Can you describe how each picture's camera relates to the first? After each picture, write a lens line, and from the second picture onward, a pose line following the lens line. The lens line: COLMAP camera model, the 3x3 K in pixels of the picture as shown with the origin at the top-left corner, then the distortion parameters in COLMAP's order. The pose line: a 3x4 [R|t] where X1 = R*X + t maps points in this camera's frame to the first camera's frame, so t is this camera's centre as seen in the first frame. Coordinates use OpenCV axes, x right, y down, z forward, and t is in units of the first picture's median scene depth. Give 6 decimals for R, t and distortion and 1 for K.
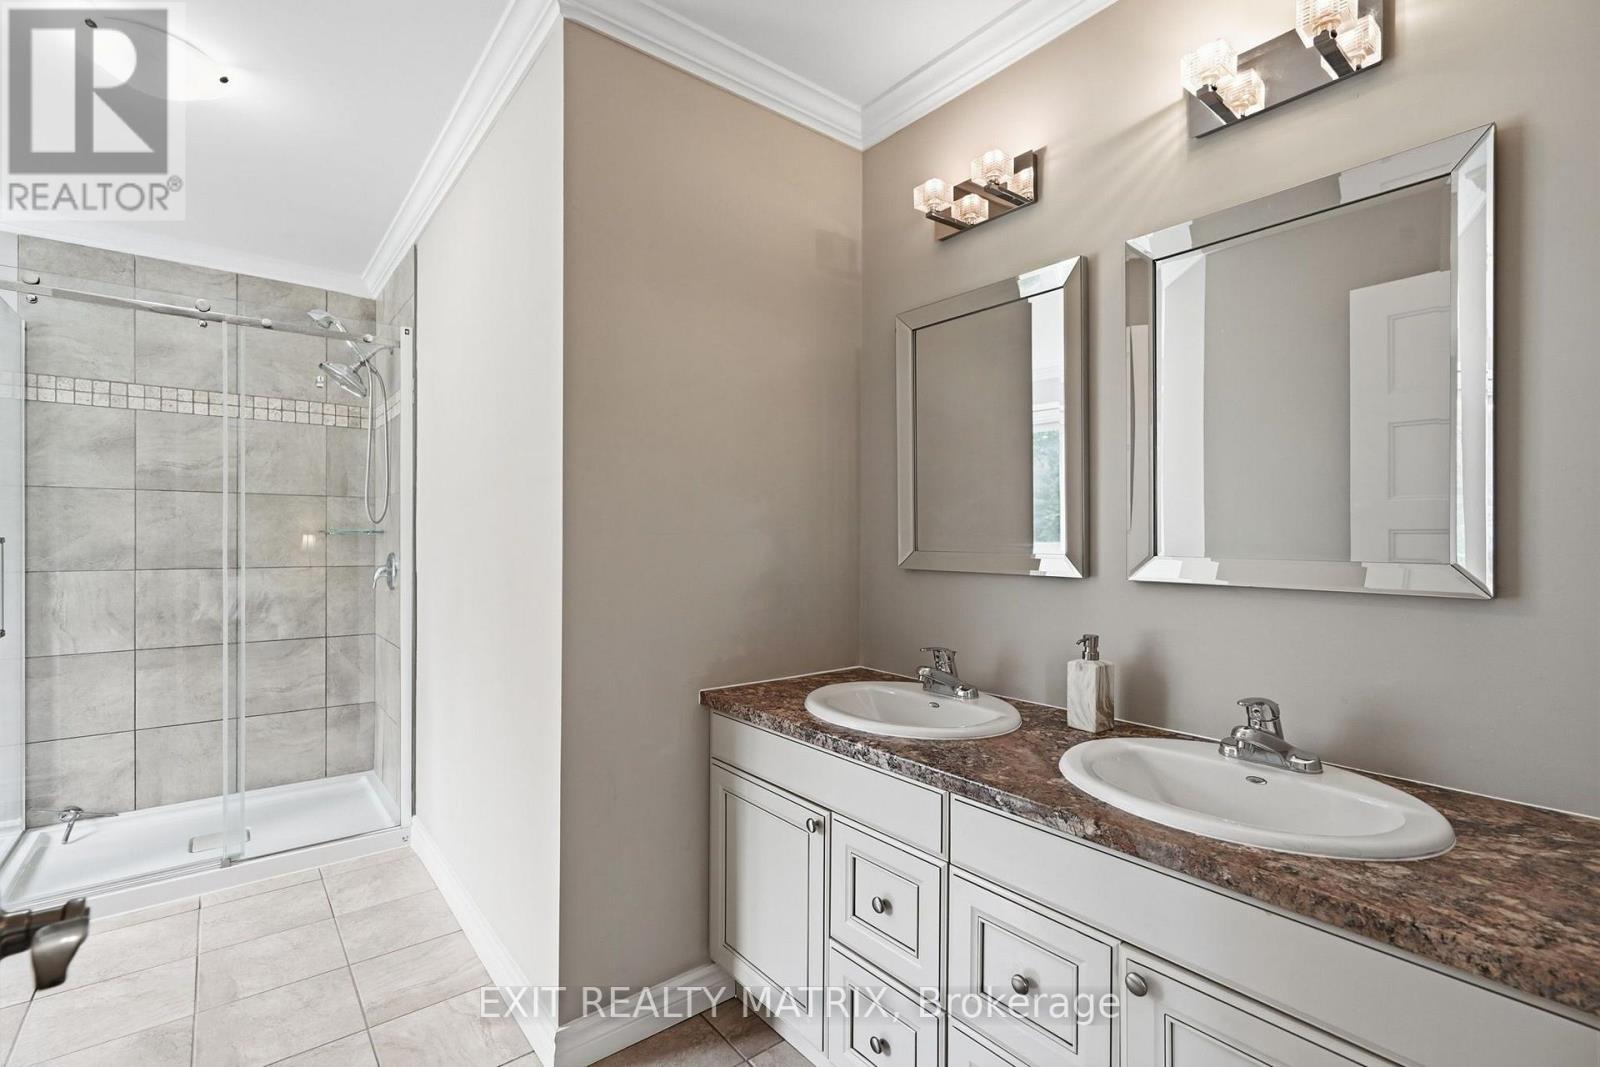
lens RADIAL K [[734.7, 0, 794.8], [0, 734.7, 538.8], [0, 0, 1]] dist [-0.000906, 0.000350]
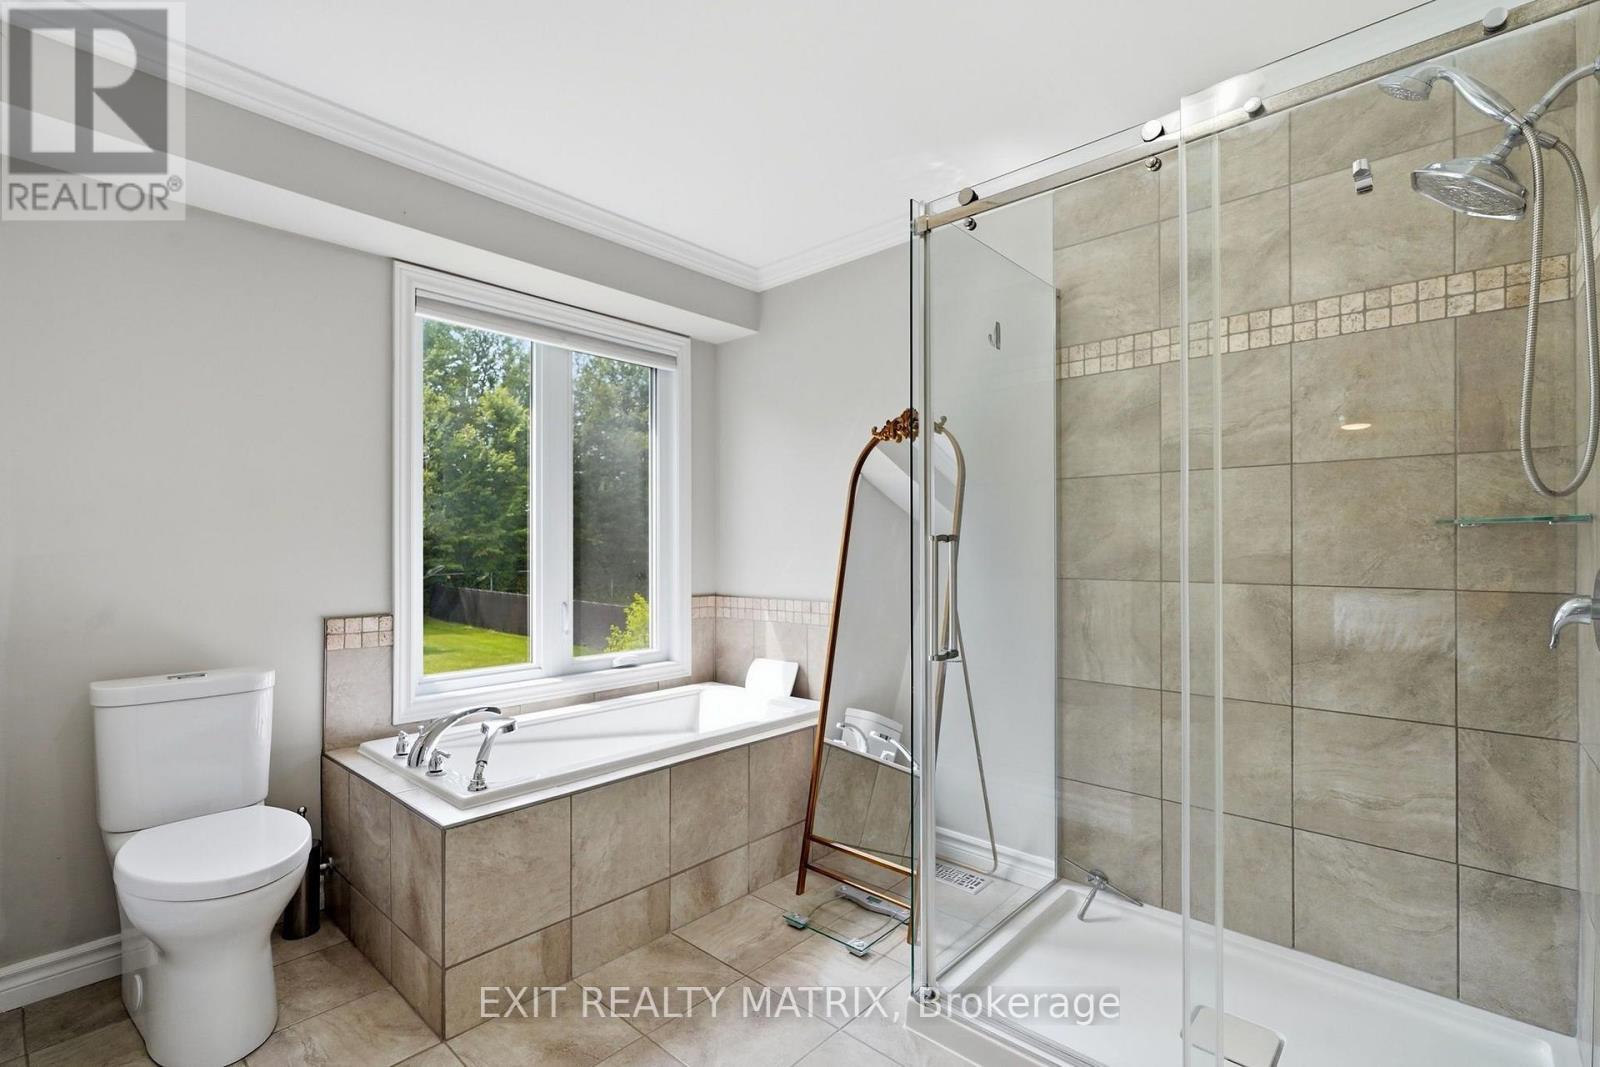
lens RADIAL K [[734.7, 0, 795.3], [0, 734.7, 545.7], [0, 0, 1]] dist [-0.000906, 0.000350]
pose [[0.155279, -0.006773, -0.987847, -0.228112], [-0.001708, 0.999973, -0.007124, 0.012577], [0.987869, 0.002794, 0.155263, 0.526581]]
